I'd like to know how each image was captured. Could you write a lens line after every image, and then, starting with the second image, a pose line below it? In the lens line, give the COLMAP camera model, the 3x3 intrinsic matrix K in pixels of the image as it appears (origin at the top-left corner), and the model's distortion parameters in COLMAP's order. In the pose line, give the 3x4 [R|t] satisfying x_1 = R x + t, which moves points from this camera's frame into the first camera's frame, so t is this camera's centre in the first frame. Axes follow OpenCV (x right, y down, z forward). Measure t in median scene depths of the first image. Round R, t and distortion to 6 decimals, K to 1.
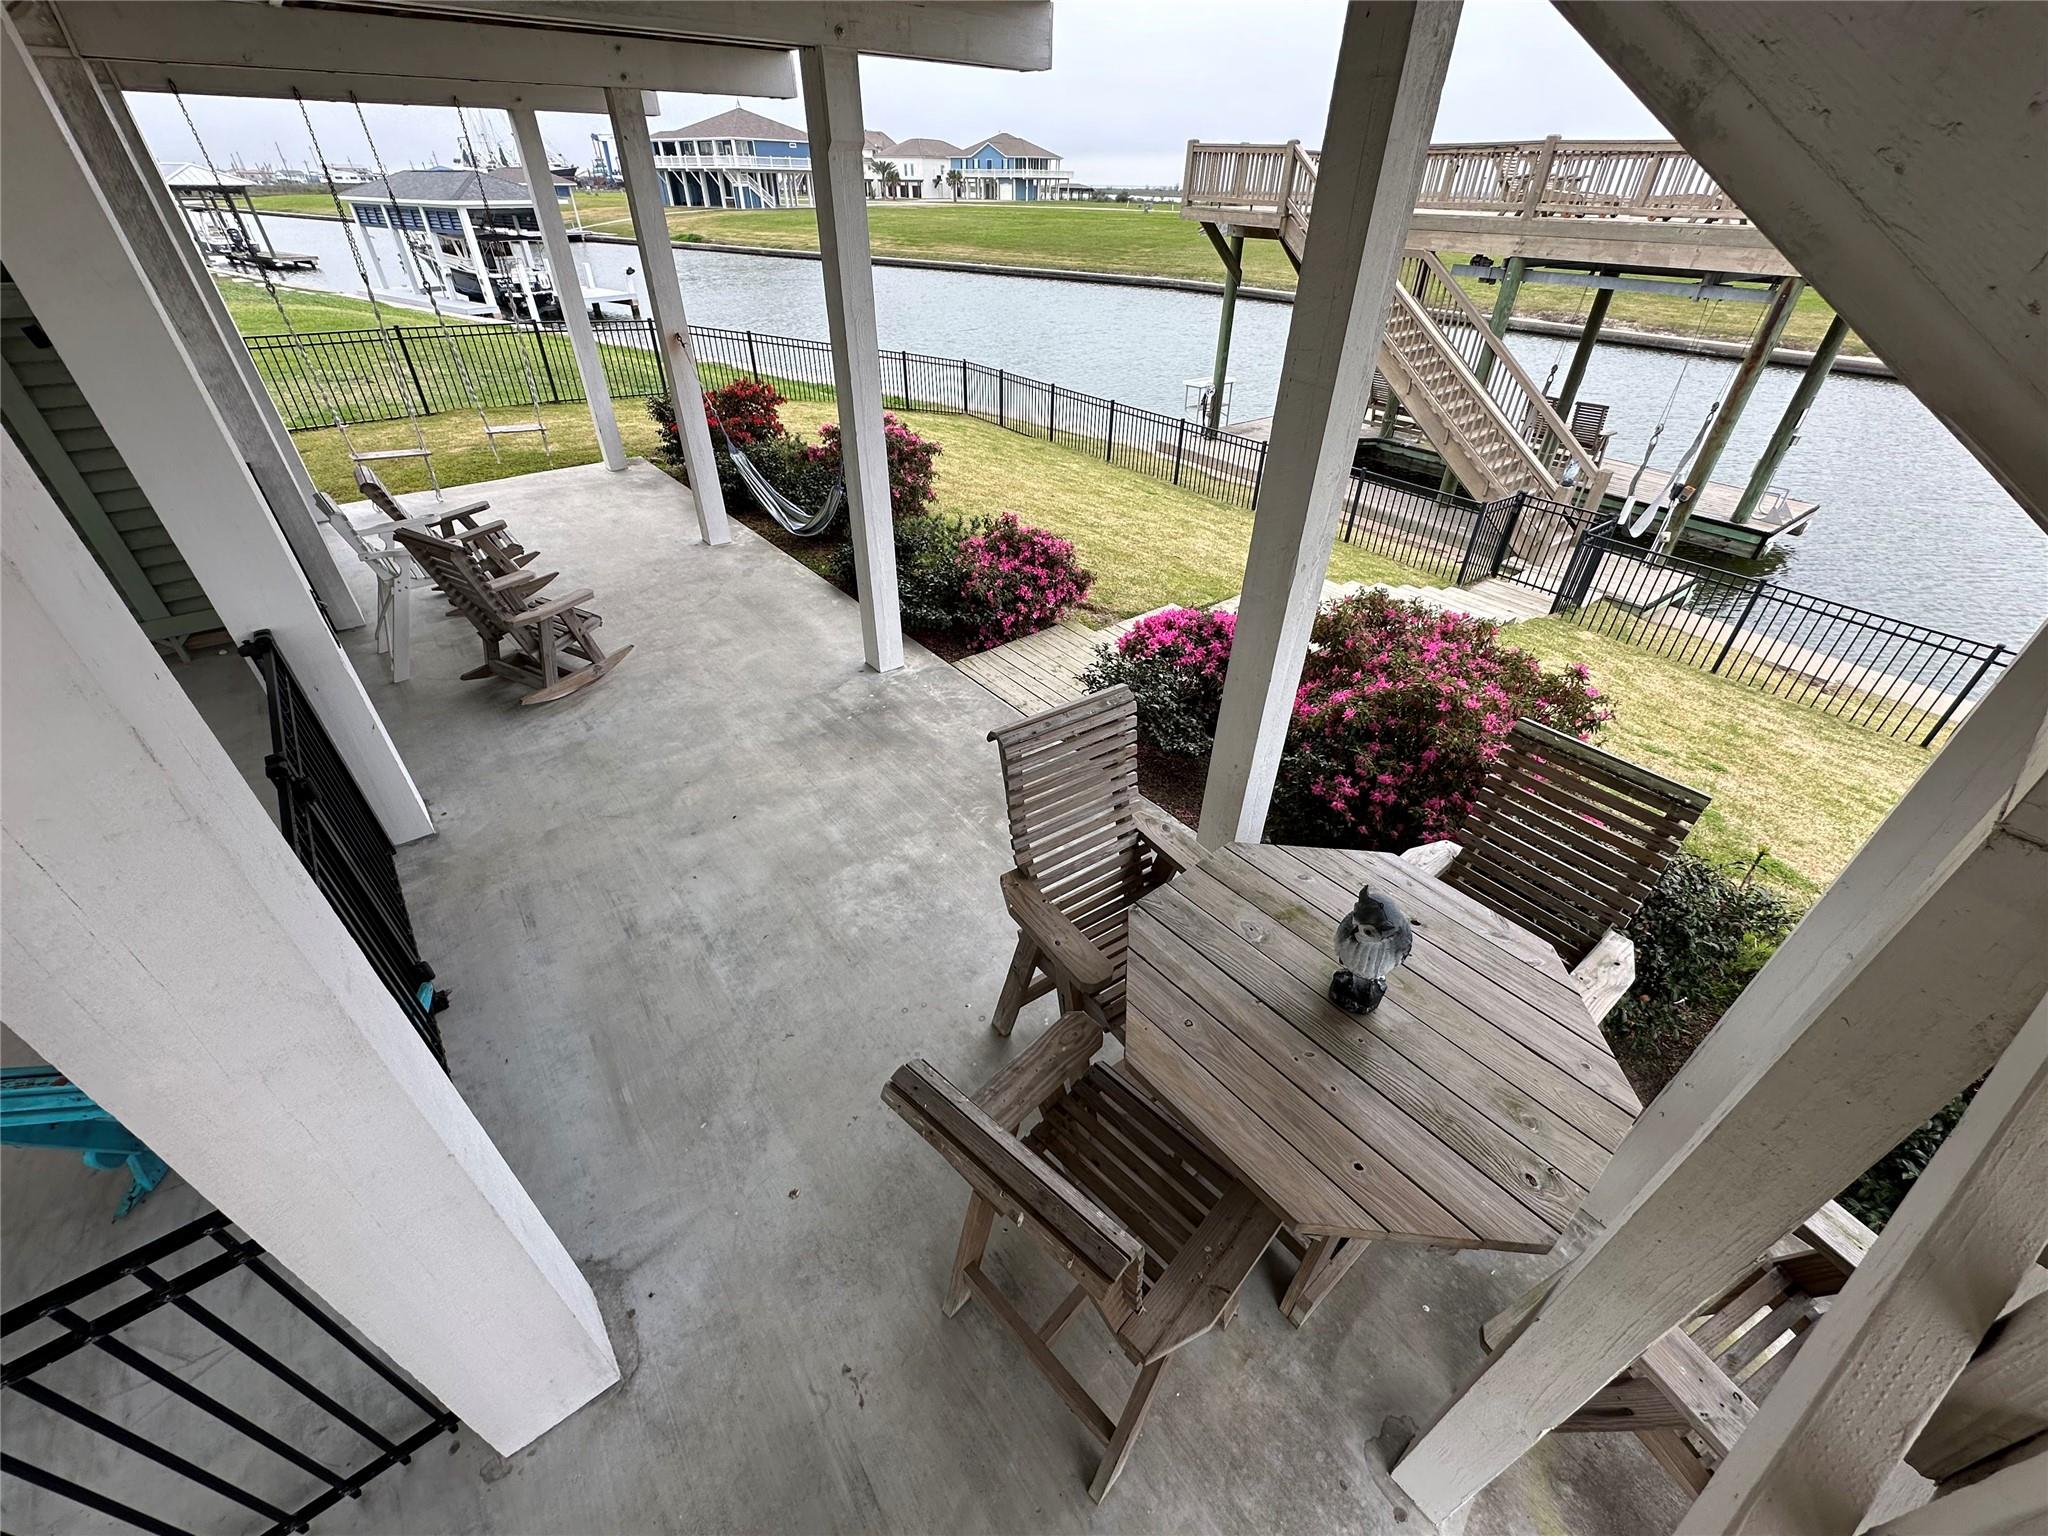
lens RADIAL K [[820.3, 0, 1024.0], [0, 820.3, 768.0], [0, 0, 1]] dist [0.002222, 0.000269]
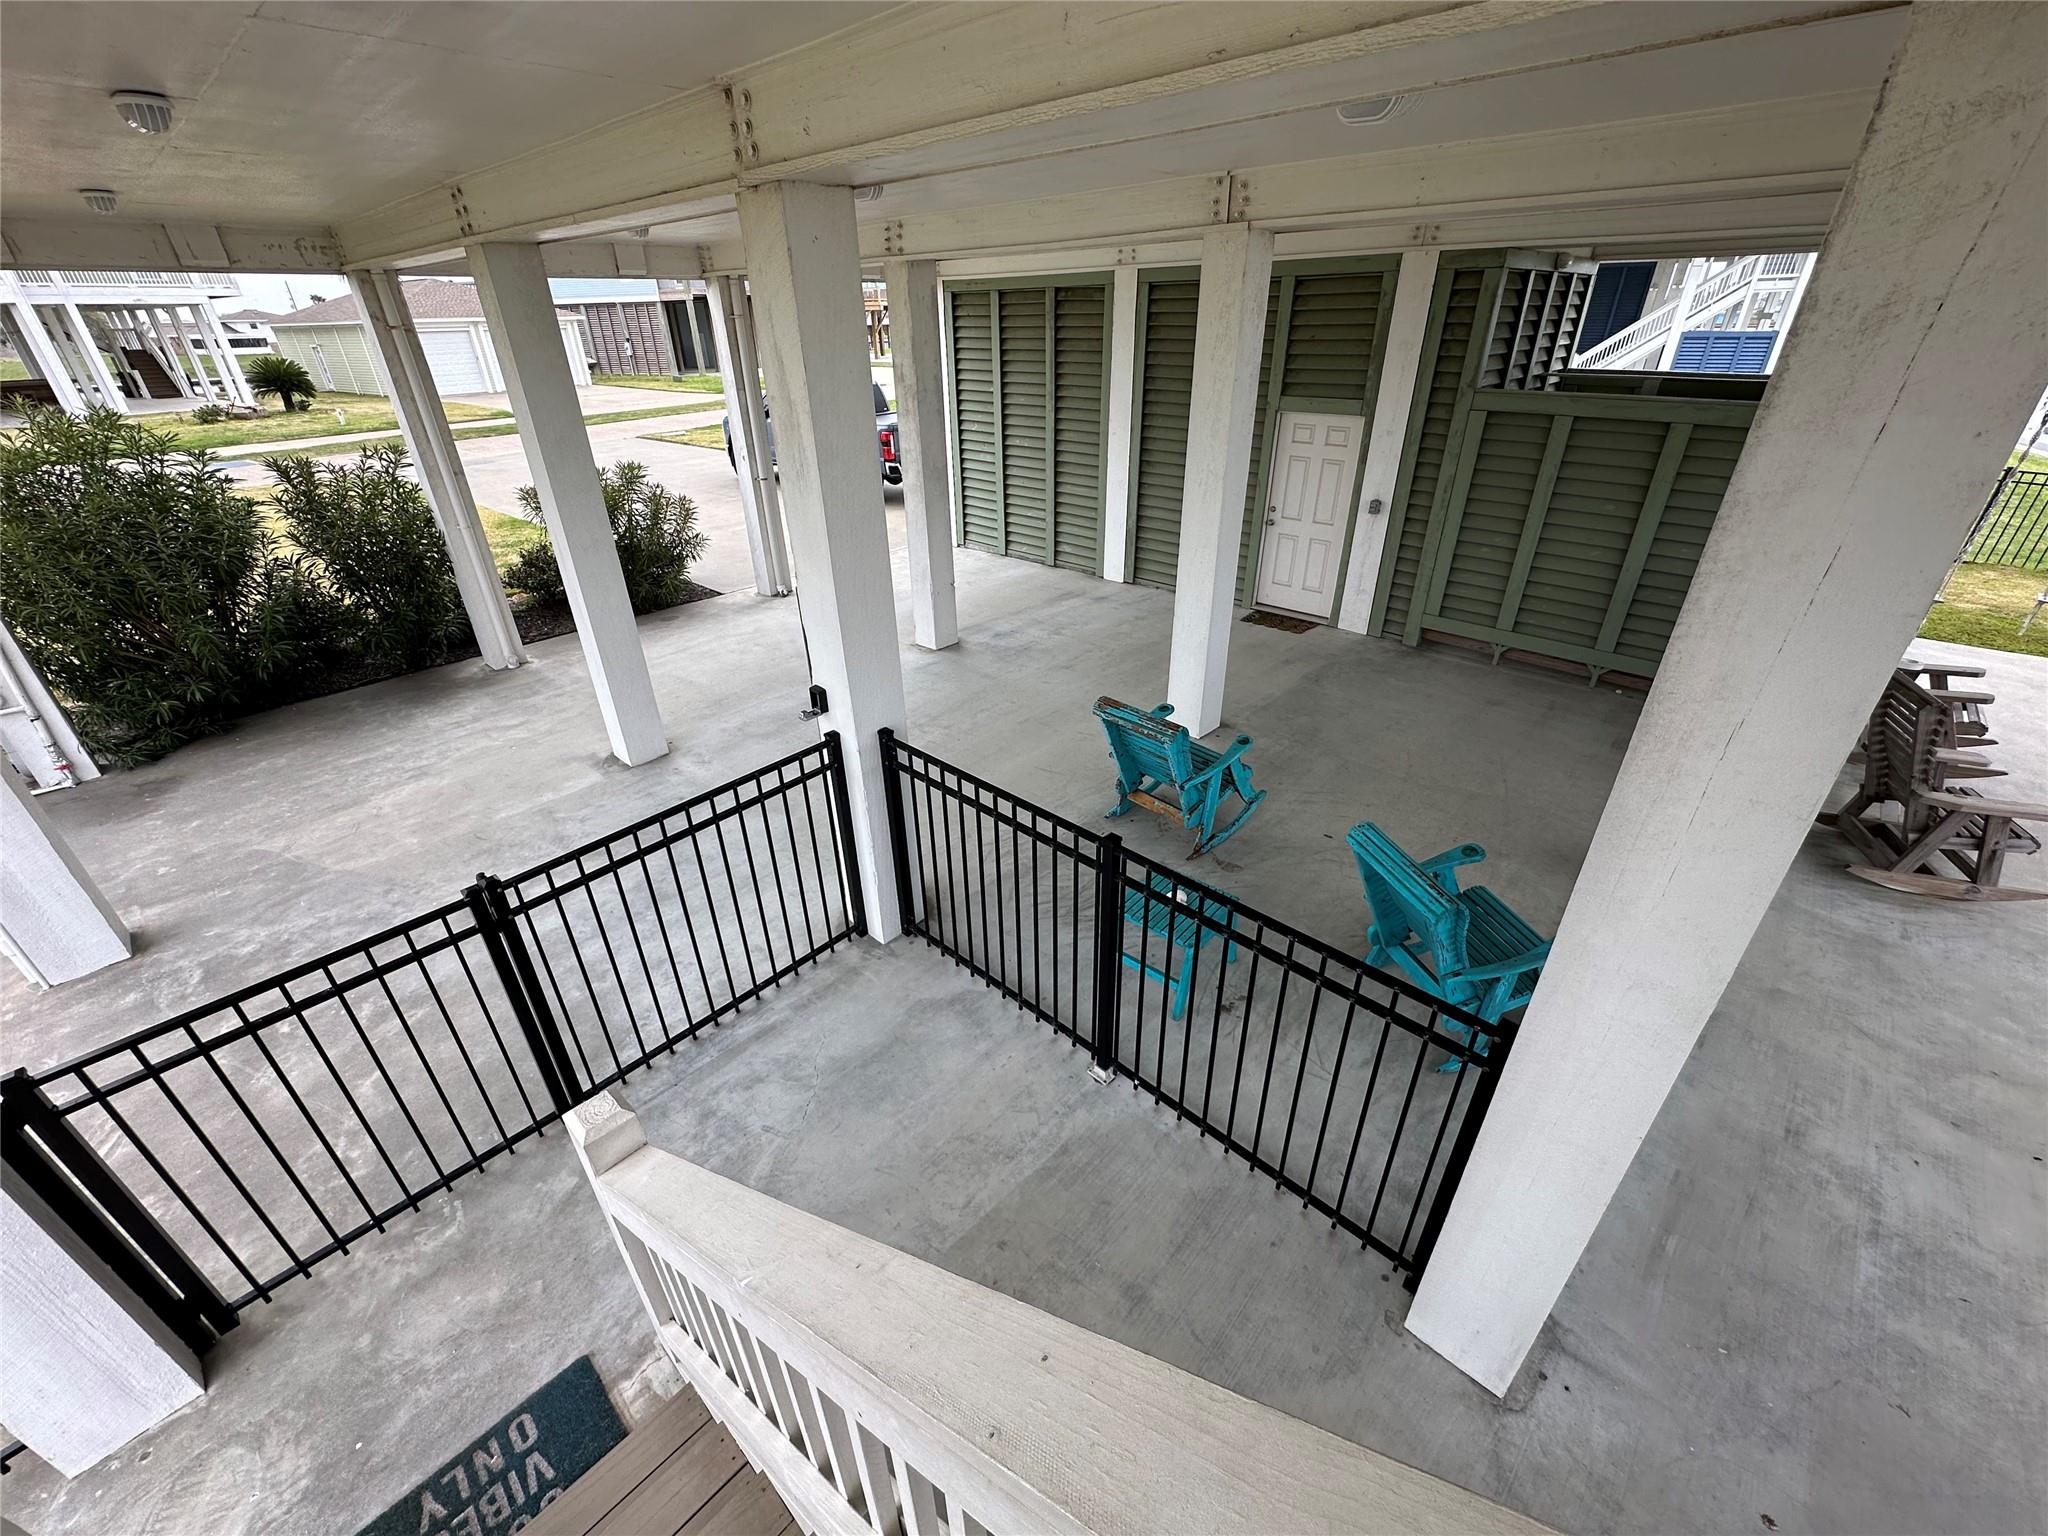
lens RADIAL K [[820.3, 0, 1024.0], [0, 820.3, 768.0], [0, 0, 1]] dist [0.002222, 0.000269]
pose [[0.151833, 0.470799, -0.869077, -0.020609], [-0.564711, 0.762952, 0.314650, 0.060780], [0.811201, 0.443004, 0.381707, -0.114884]]
